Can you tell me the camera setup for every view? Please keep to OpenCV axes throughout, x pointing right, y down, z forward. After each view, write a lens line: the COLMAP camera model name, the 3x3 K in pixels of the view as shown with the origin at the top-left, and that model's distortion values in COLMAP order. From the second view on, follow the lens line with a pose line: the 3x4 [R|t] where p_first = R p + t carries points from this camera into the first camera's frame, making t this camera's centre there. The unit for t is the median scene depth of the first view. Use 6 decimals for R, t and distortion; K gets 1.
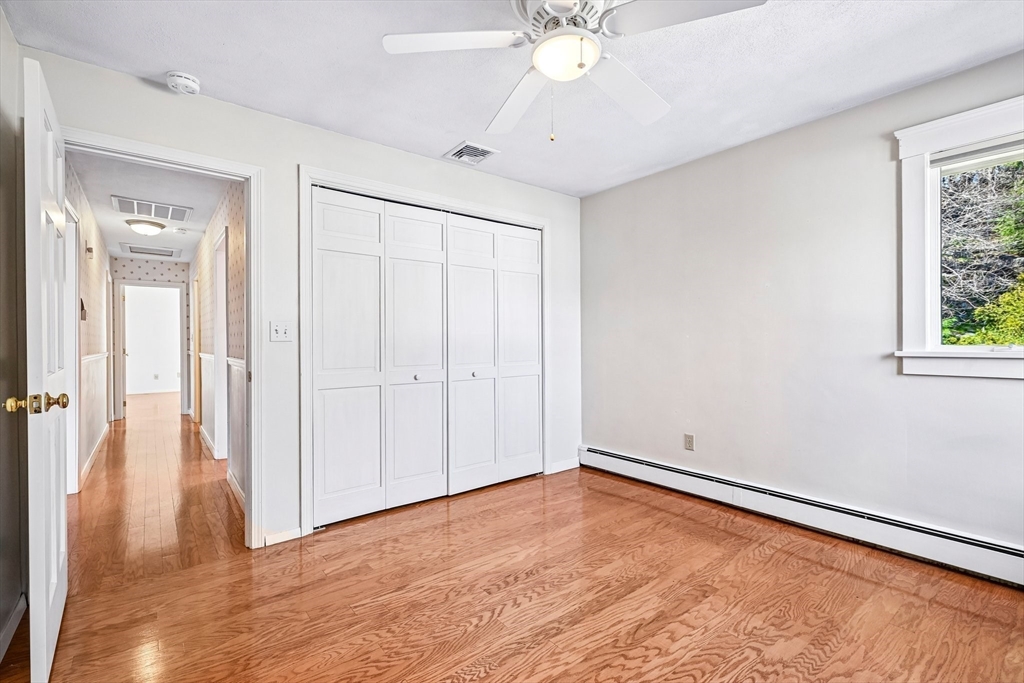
lens RADIAL K [[458.8, 0, 511.0], [0, 458.8, 341.4], [0, 0, 1]] dist [-0.000969, 0.000294]
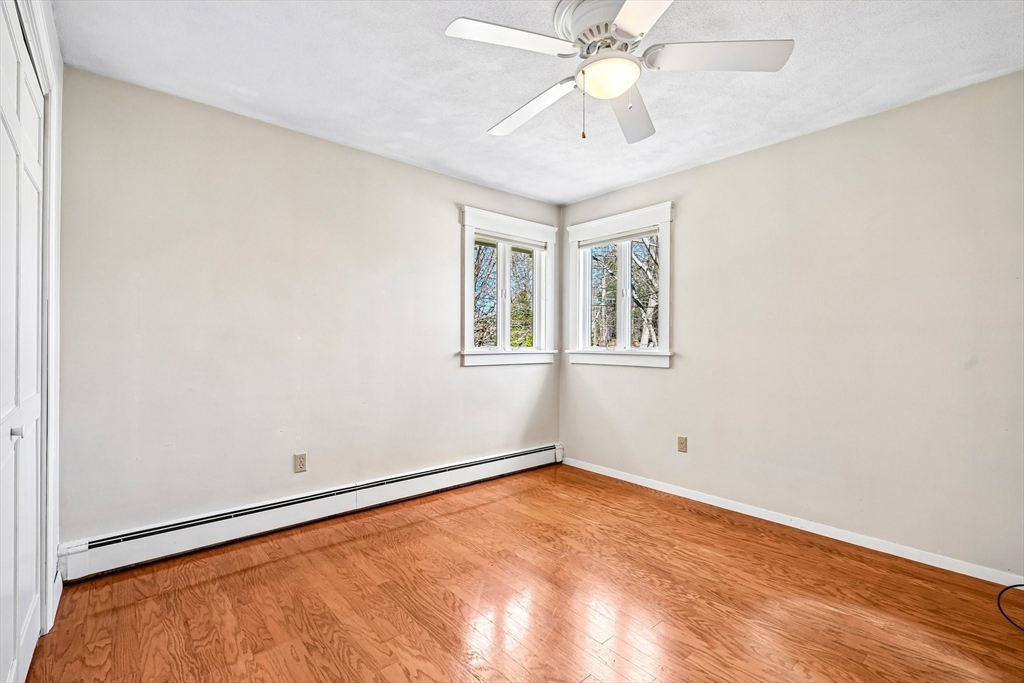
lens RADIAL K [[458.8, 0, 511.0], [0, 458.8, 341.4], [0, 0, 1]] dist [-0.000969, 0.000294]
pose [[-0.045558, 0.006870, 0.998938, -0.582164], [-0.002467, 0.999973, -0.006989, 0.000277], [-0.998959, -0.002782, -0.045540, 0.795207]]
